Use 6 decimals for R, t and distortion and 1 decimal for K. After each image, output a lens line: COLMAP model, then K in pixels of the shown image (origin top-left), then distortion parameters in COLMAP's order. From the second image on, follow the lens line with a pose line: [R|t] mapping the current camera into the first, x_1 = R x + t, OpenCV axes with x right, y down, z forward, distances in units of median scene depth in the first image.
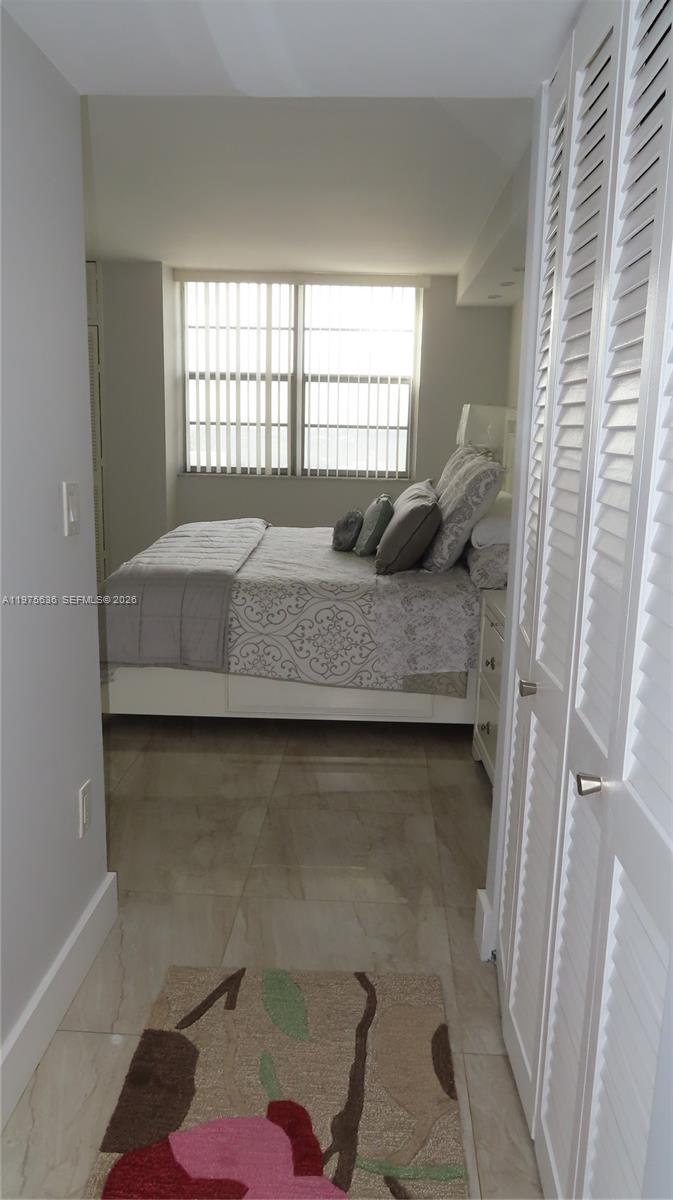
lens RADIAL K [[858.8, 0, 336.0], [0, 858.8, 601.1], [0, 0, 1]] dist [-0.000859, -0.003092]
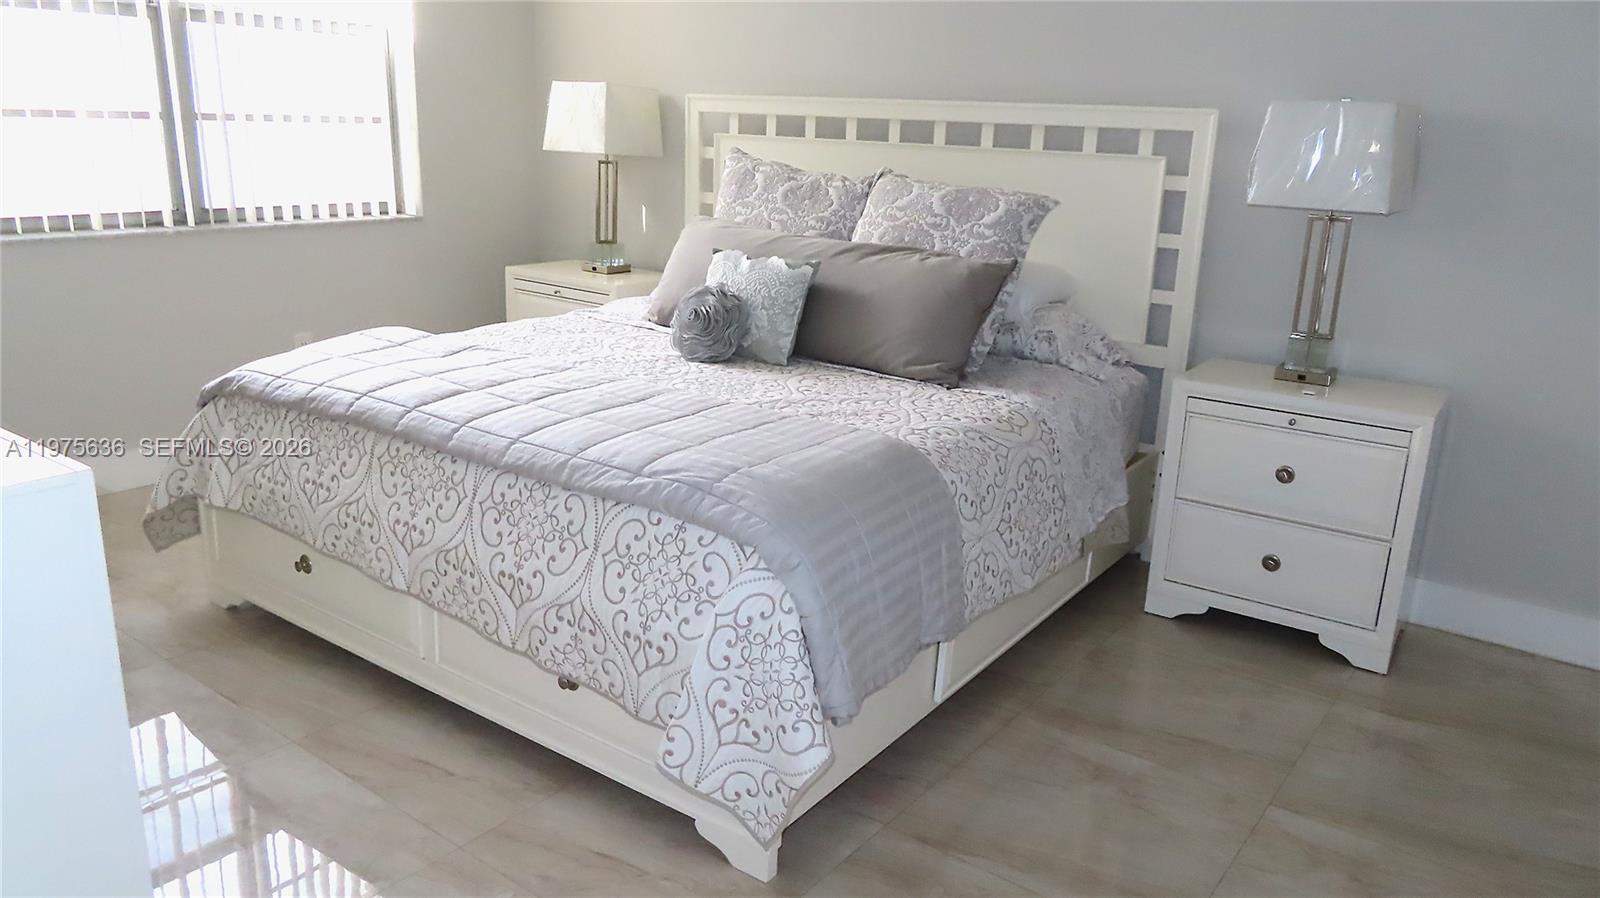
lens RADIAL K [[1144.2, 0, 797.4], [0, 1144.2, 447.1], [0, 0, 1]] dist [-0.014688, 0.007170]
pose [[0.542734, -0.230416, 0.807681, -0.484790], [0.151820, 0.972707, 0.175477, -0.108235], [-0.826069, 0.027385, 0.562903, 0.473946]]
